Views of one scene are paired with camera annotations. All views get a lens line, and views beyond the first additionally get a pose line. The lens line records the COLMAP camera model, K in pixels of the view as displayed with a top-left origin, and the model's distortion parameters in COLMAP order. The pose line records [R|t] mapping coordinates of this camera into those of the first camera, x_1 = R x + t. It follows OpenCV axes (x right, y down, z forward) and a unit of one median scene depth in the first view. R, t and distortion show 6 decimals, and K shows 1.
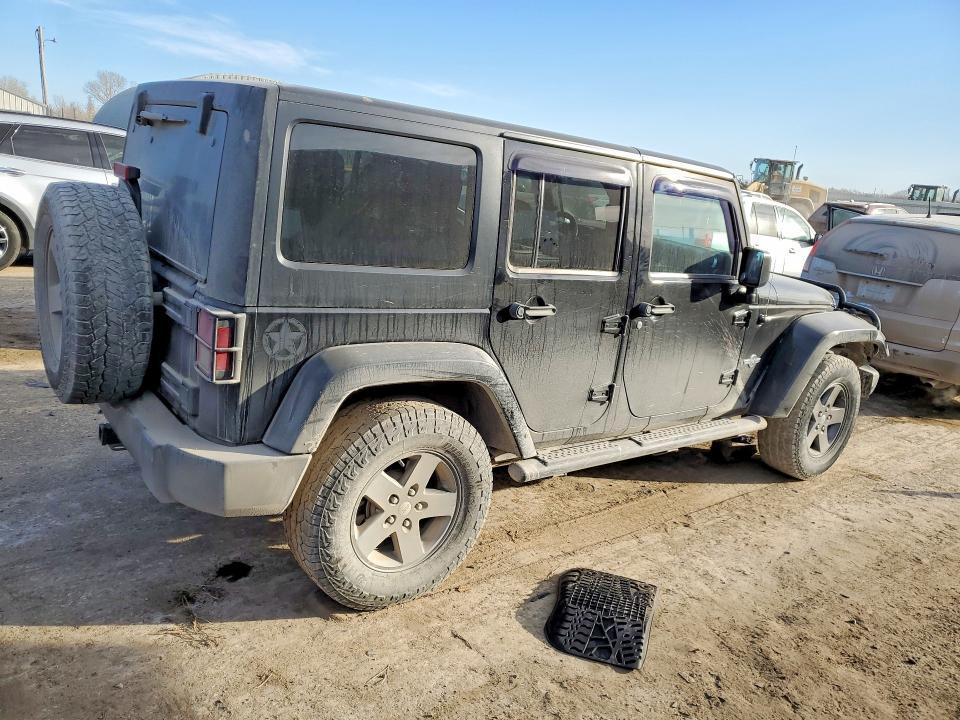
lens RADIAL K [[732.4, 0, 480.0], [0, 732.4, 360.0], [0, 0, 1]] dist [0.002097, 0.058864]
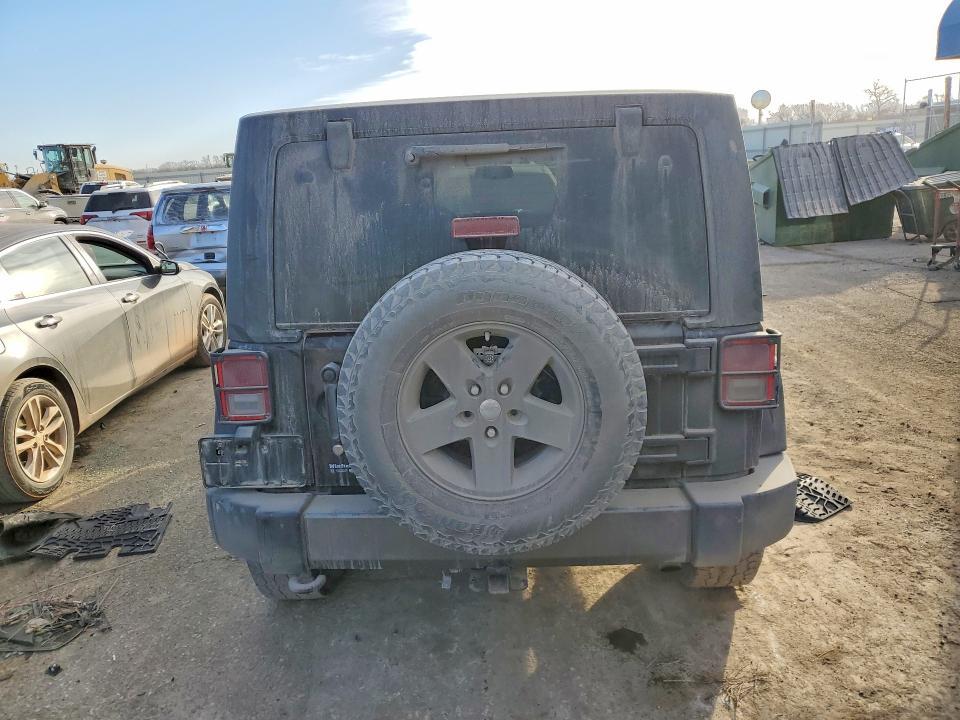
lens RADIAL K [[732.4, 0, 480.0], [0, 732.4, 360.0], [0, 0, 1]] dist [0.002097, 0.058864]
pose [[0.616121, -0.330522, 0.714947, -1.020854], [0.312021, 0.935856, 0.163758, -0.241604], [-0.723214, 0.122184, 0.679730, 0.512873]]
